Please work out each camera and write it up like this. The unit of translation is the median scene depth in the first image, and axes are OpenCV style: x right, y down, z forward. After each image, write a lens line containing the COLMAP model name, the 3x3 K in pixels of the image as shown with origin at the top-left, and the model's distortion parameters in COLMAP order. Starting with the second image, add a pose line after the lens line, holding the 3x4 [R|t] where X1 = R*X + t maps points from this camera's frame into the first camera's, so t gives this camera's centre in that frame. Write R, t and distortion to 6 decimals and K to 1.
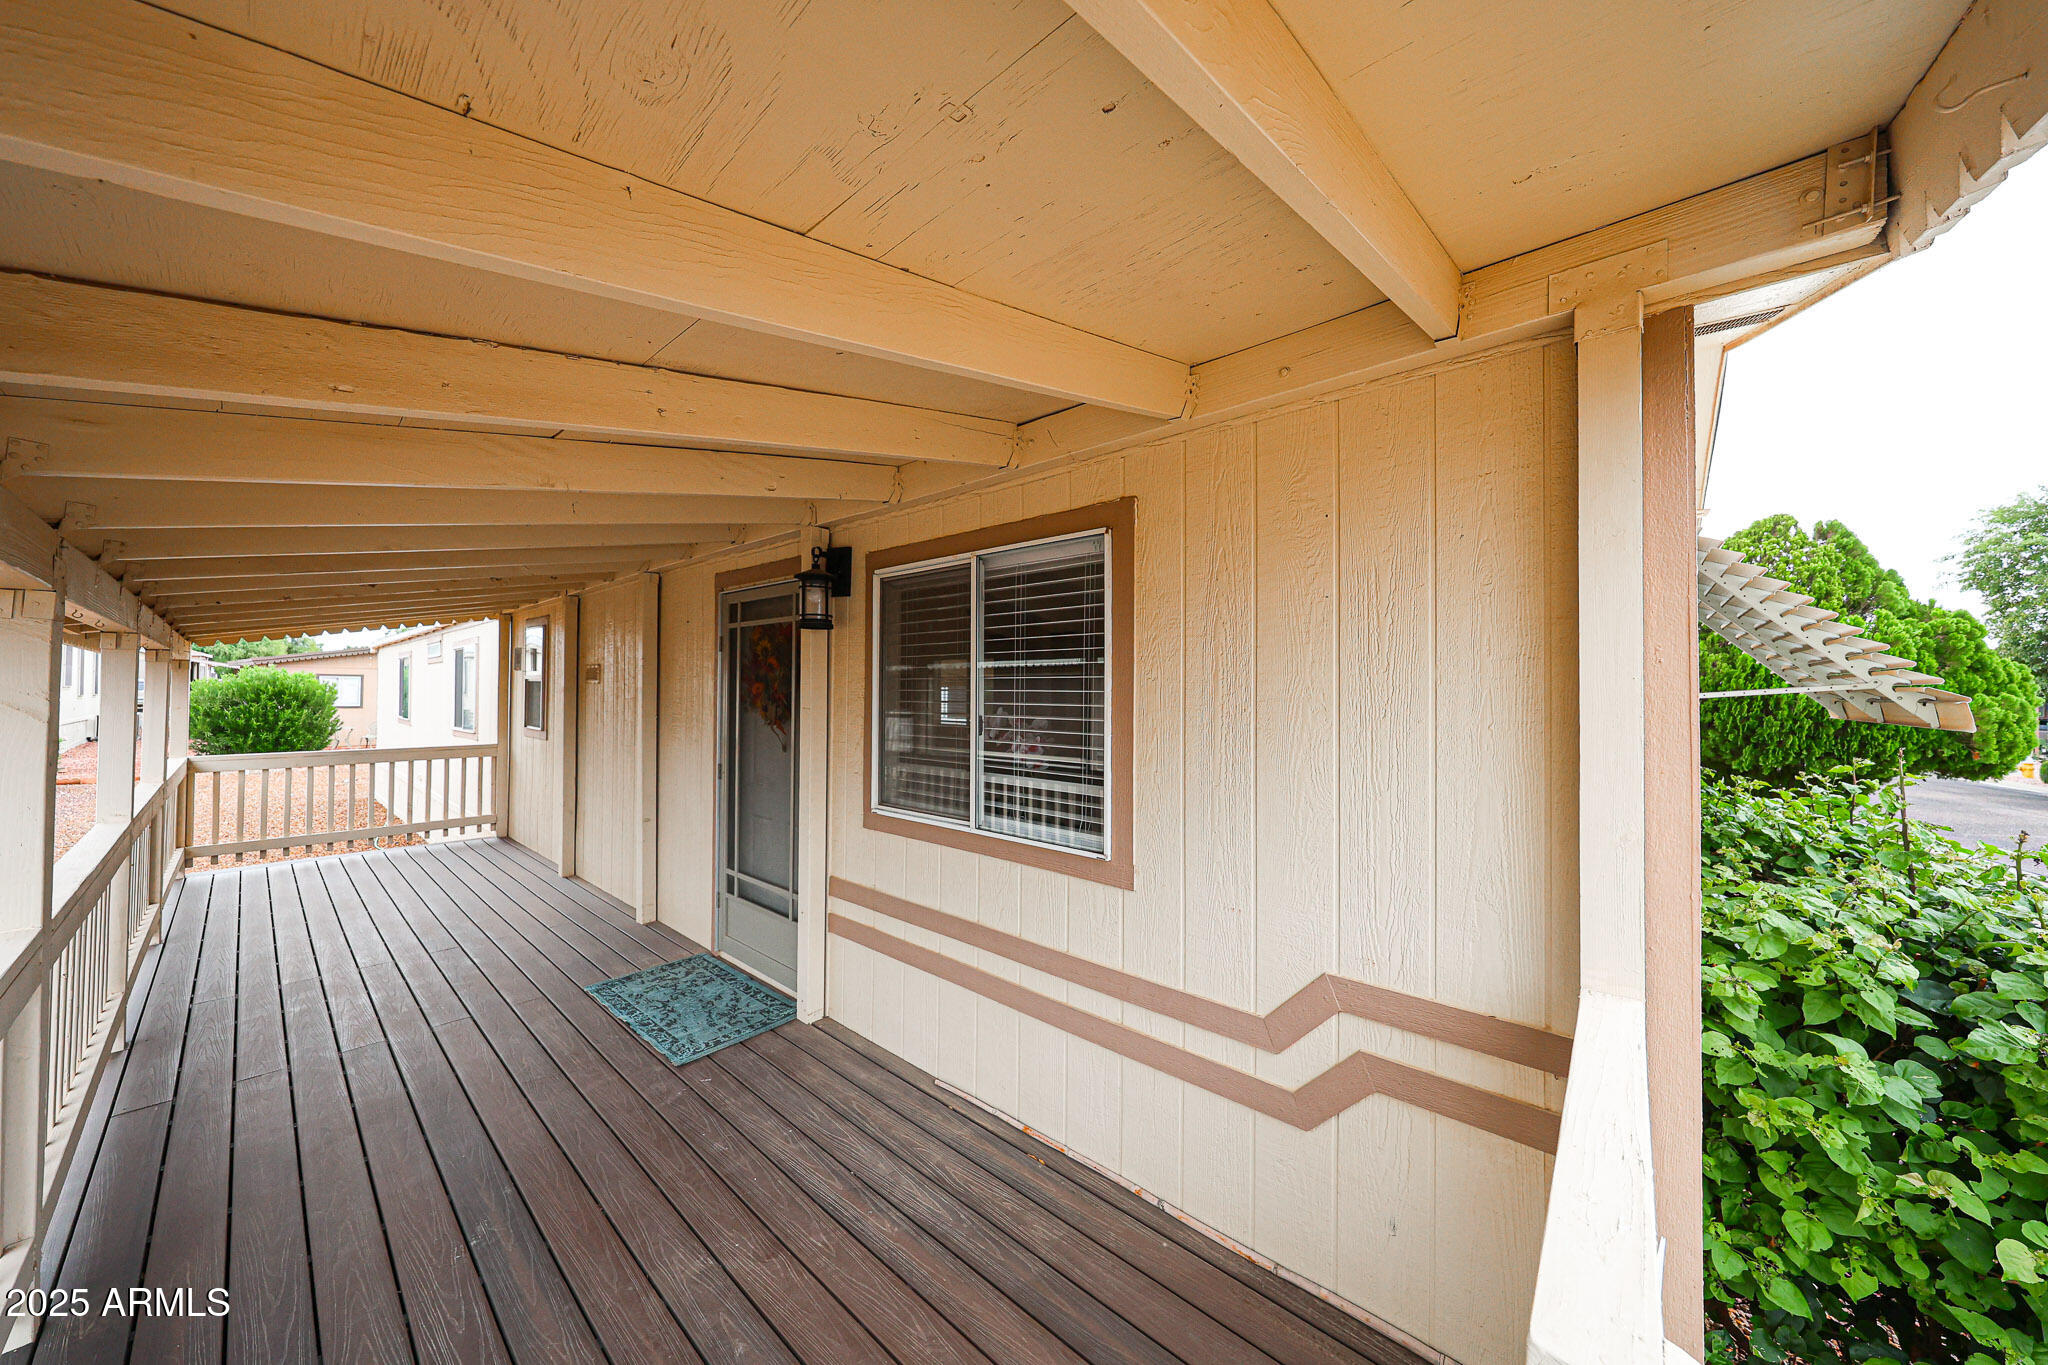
lens RADIAL K [[685.3, 0, 1015.3], [0, 685.3, 680.3], [0, 0, 1]] dist [-0.000201, -0.000235]
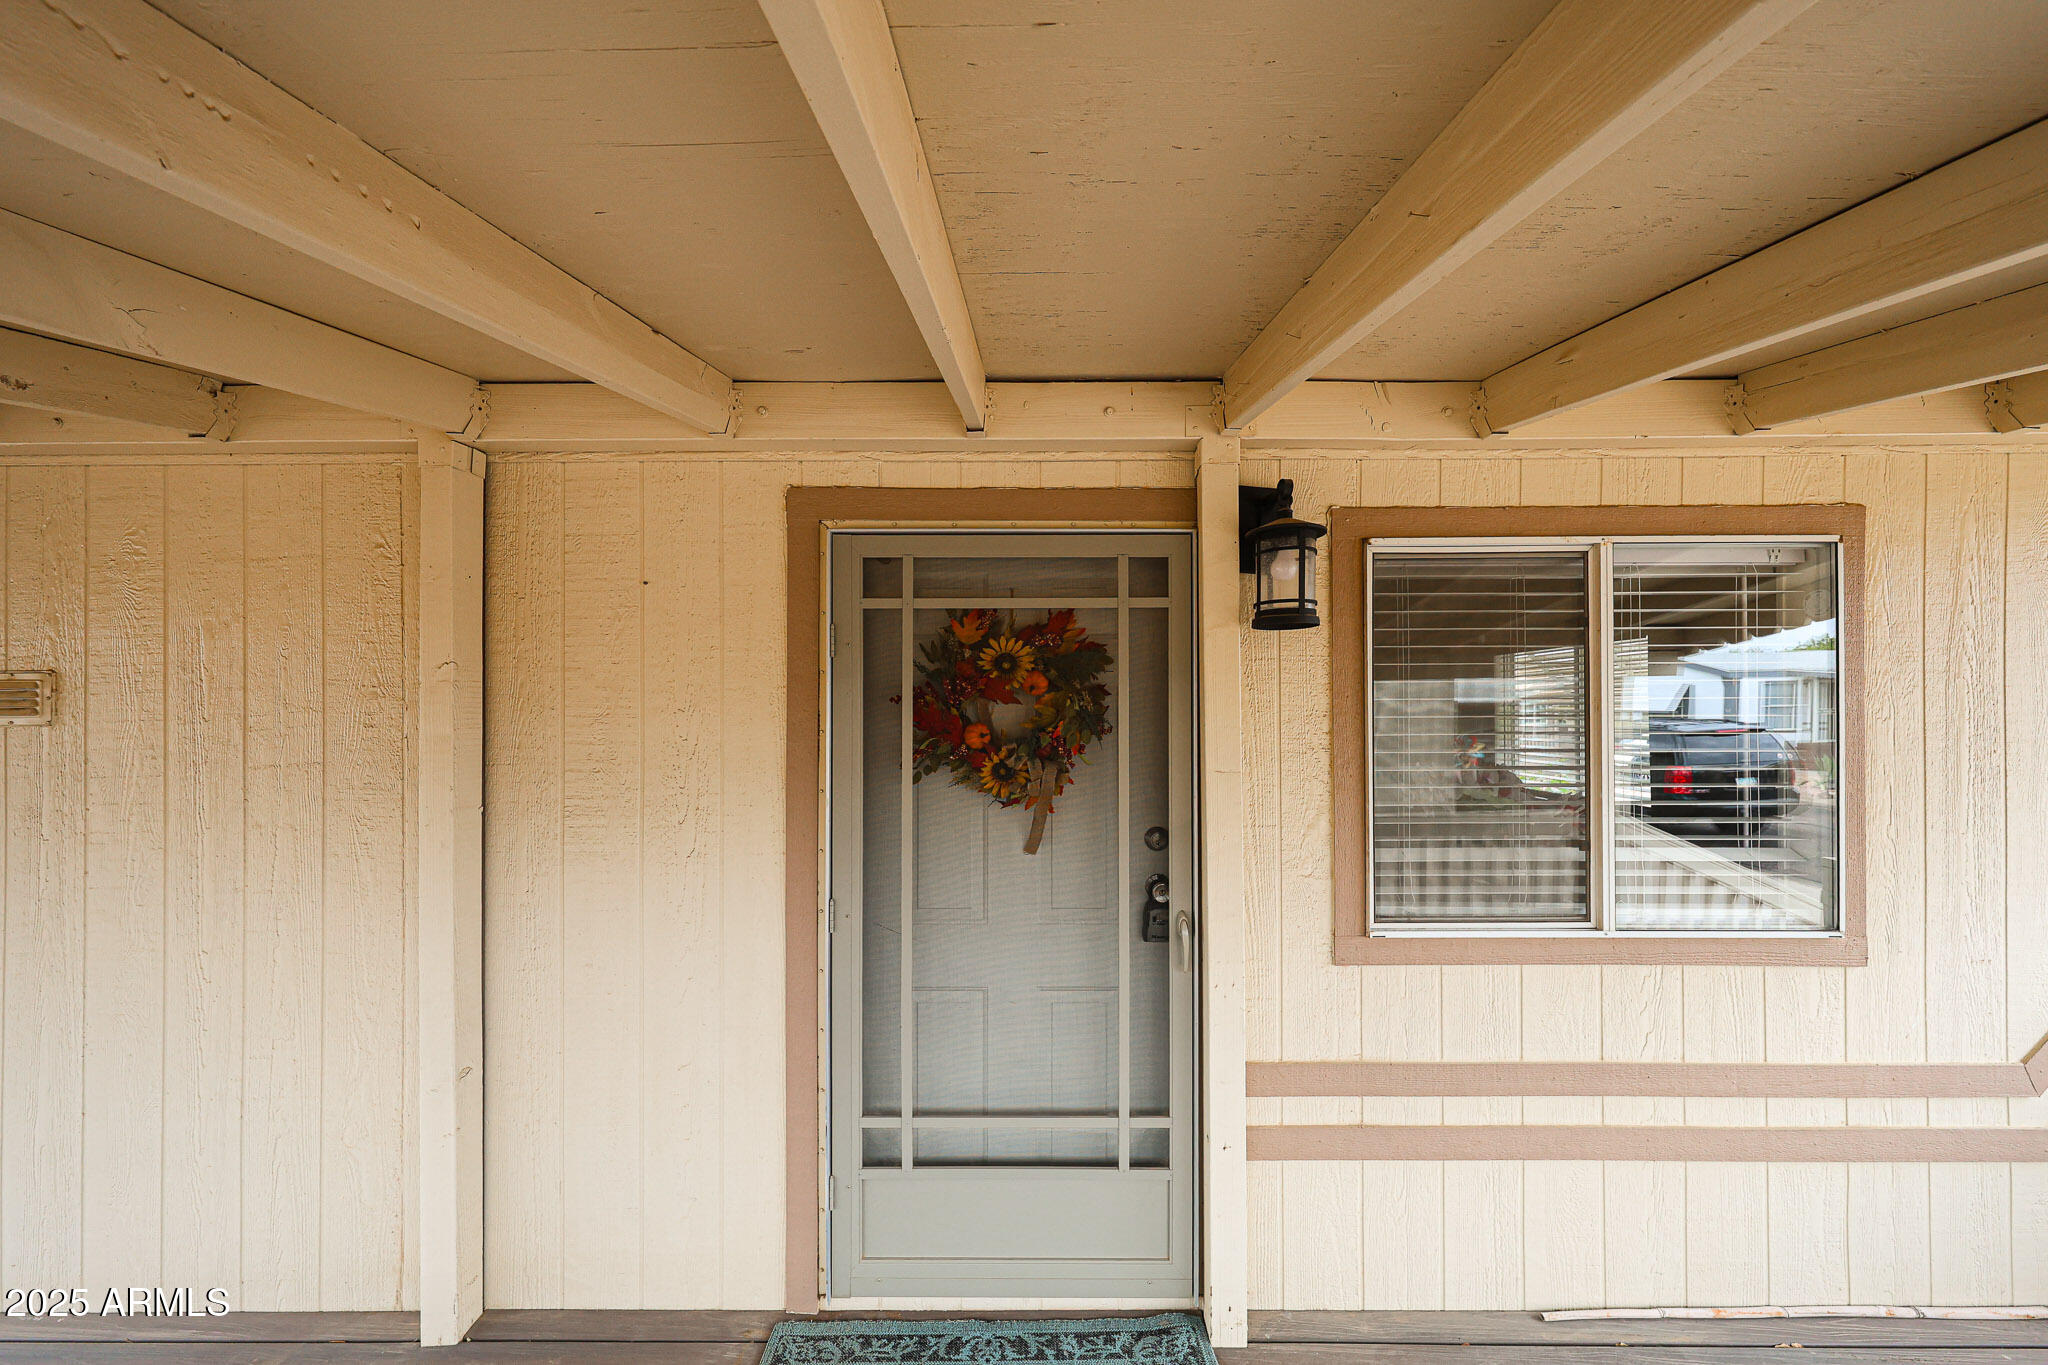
lens RADIAL K [[675.4, 0, 1024.1], [0, 675.4, 730.8], [0, 0, 1]] dist [0.001322, 0.000058]
pose [[0.751710, -0.002205, 0.659490, -0.930344], [-0.000808, 0.999991, 0.004264, 0.009360], [-0.659493, -0.003738, 0.751701, 0.837140]]
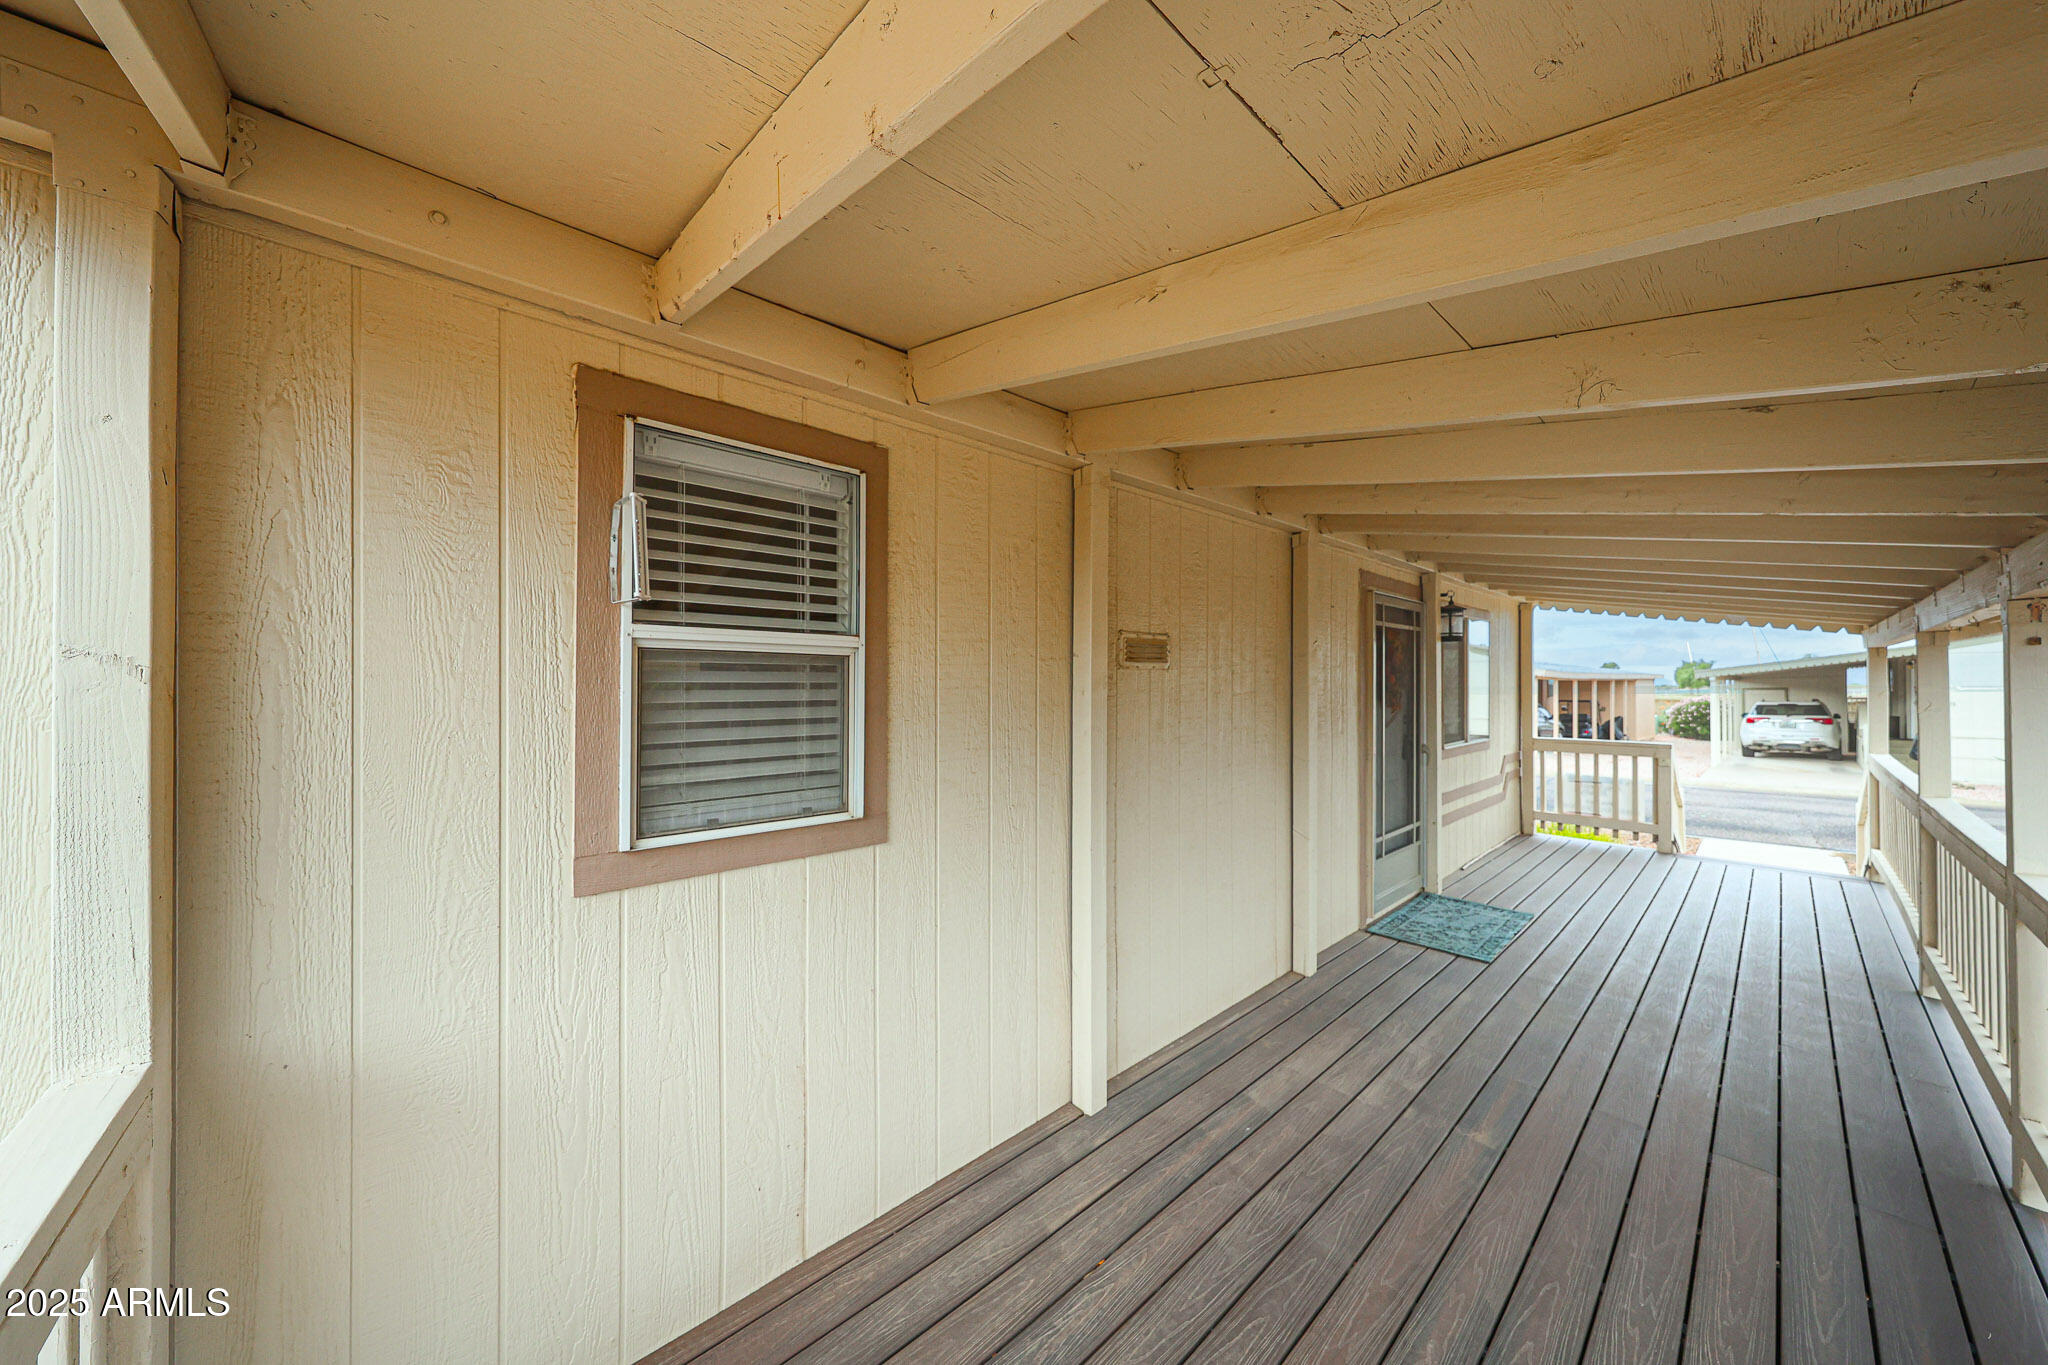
lens RADIAL K [[685.3, 0, 1015.3], [0, 685.3, 680.3], [0, 0, 1]] dist [-0.000201, -0.000235]
pose [[0.112165, 0.000262, 0.993690, -2.331057], [-0.007893, 0.999969, 0.000627, 0.026718], [-0.993658, -0.007914, 0.112163, 2.127203]]
